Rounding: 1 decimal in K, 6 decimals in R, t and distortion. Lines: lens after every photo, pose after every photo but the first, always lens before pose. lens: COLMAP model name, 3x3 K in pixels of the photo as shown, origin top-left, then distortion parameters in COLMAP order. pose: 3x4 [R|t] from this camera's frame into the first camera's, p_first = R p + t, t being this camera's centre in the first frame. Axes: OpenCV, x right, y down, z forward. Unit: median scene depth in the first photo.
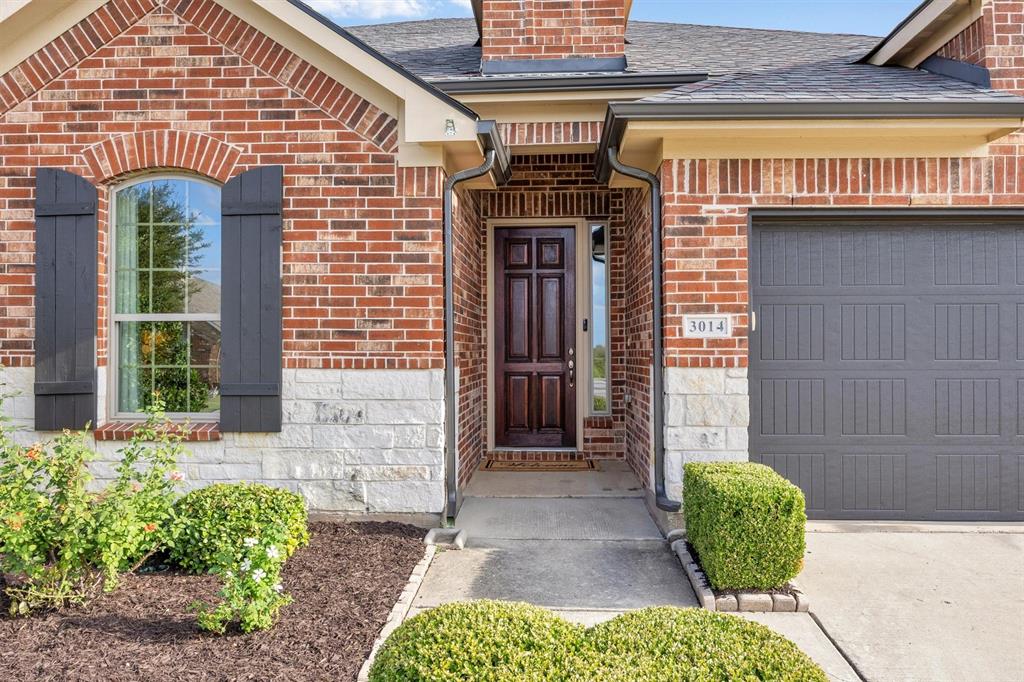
lens RADIAL K [[893.2, 0, 511.1], [0, 893.2, 340.1], [0, 0, 1]] dist [-0.005311, -0.004131]
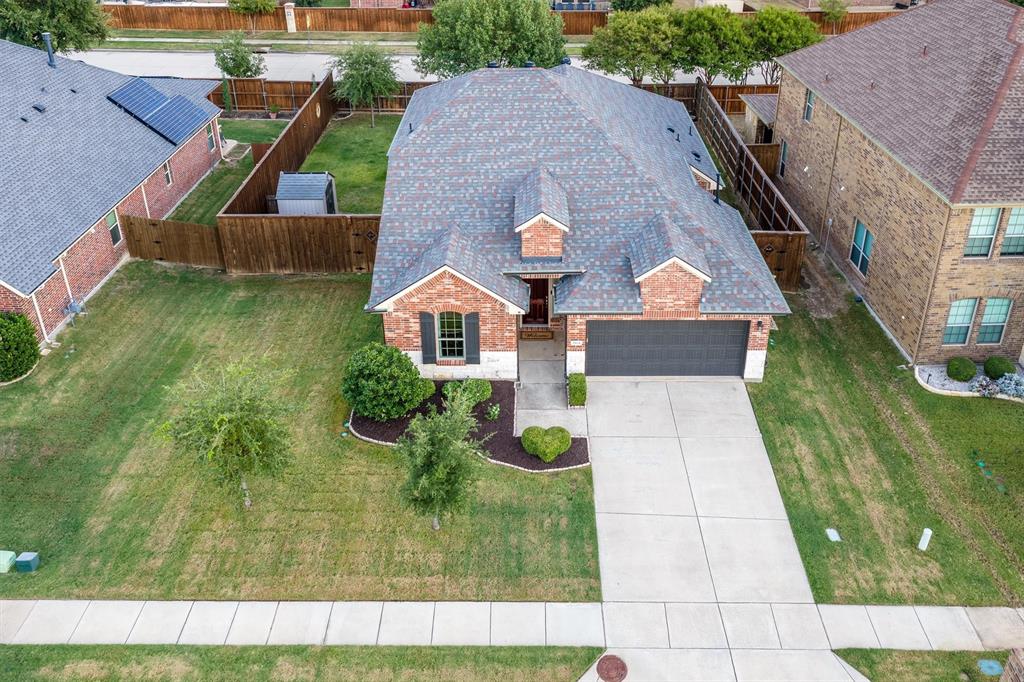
lens RADIAL K [[893.2, 0, 513.5], [0, 893.2, 340.0], [0, 0, 1]] dist [-0.005311, -0.004131]
pose [[0.999560, -0.025482, 0.015162, -0.156675], [0.014170, 0.859665, 0.510662, -2.257291], [-0.026047, -0.510223, 0.859648, -2.749413]]
